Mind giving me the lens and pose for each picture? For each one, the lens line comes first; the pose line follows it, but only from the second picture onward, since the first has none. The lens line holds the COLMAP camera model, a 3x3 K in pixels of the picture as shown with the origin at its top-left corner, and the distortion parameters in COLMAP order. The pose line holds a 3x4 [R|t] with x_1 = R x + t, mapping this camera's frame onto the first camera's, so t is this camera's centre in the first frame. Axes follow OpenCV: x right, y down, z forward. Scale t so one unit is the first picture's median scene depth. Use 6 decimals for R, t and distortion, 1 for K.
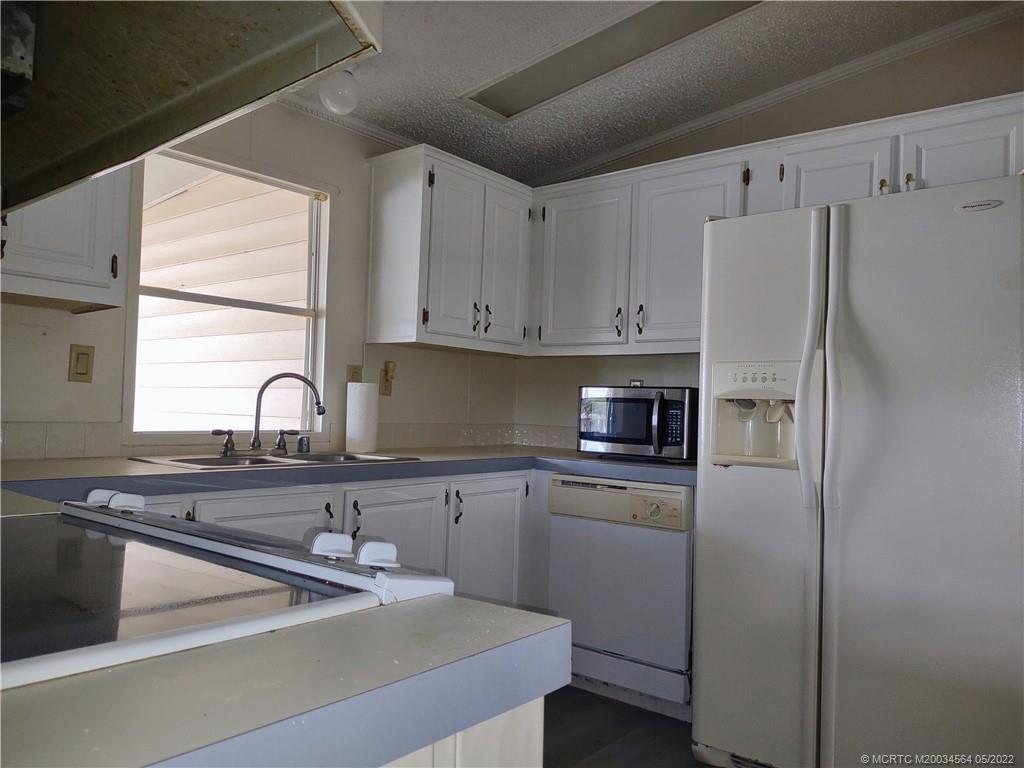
lens RADIAL K [[773.4, 0, 514.6], [0, 773.4, 382.9], [0, 0, 1]] dist [0.016143, -0.003866]
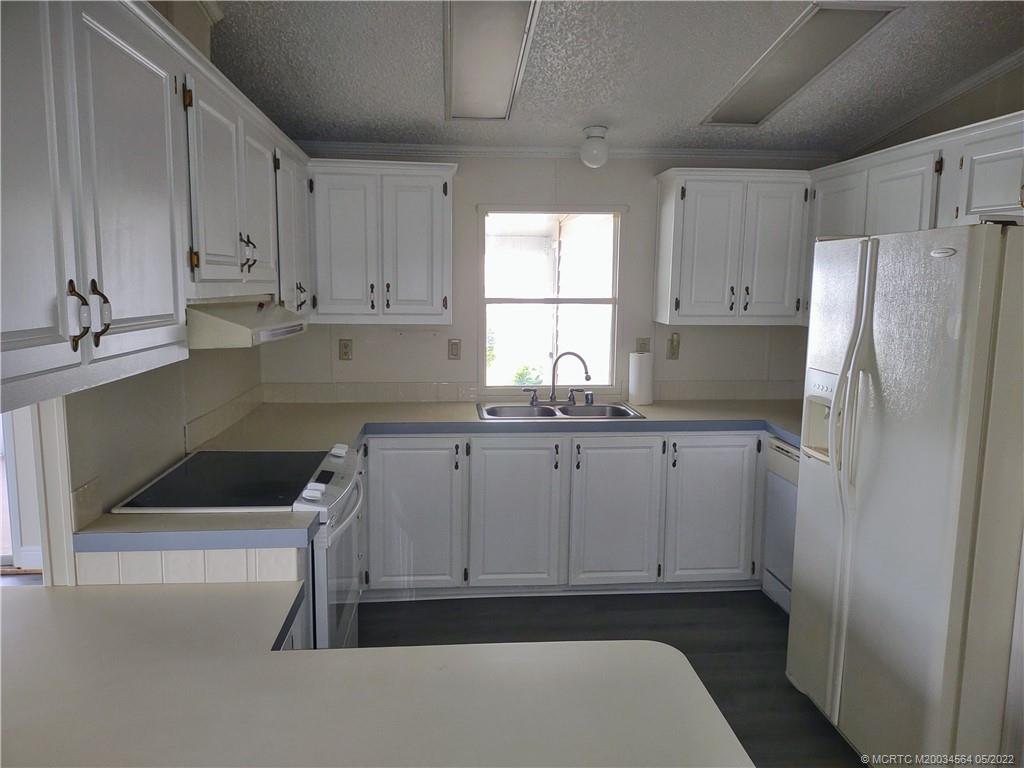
lens RADIAL K [[773.4, 0, 514.5], [0, 773.4, 386.3], [0, 0, 1]] dist [0.016143, -0.003866]
pose [[0.711789, 0.070810, -0.698815, 0.625469], [0.036512, 0.989830, 0.137488, -0.143621], [0.701444, -0.123378, 0.701965, -0.113516]]
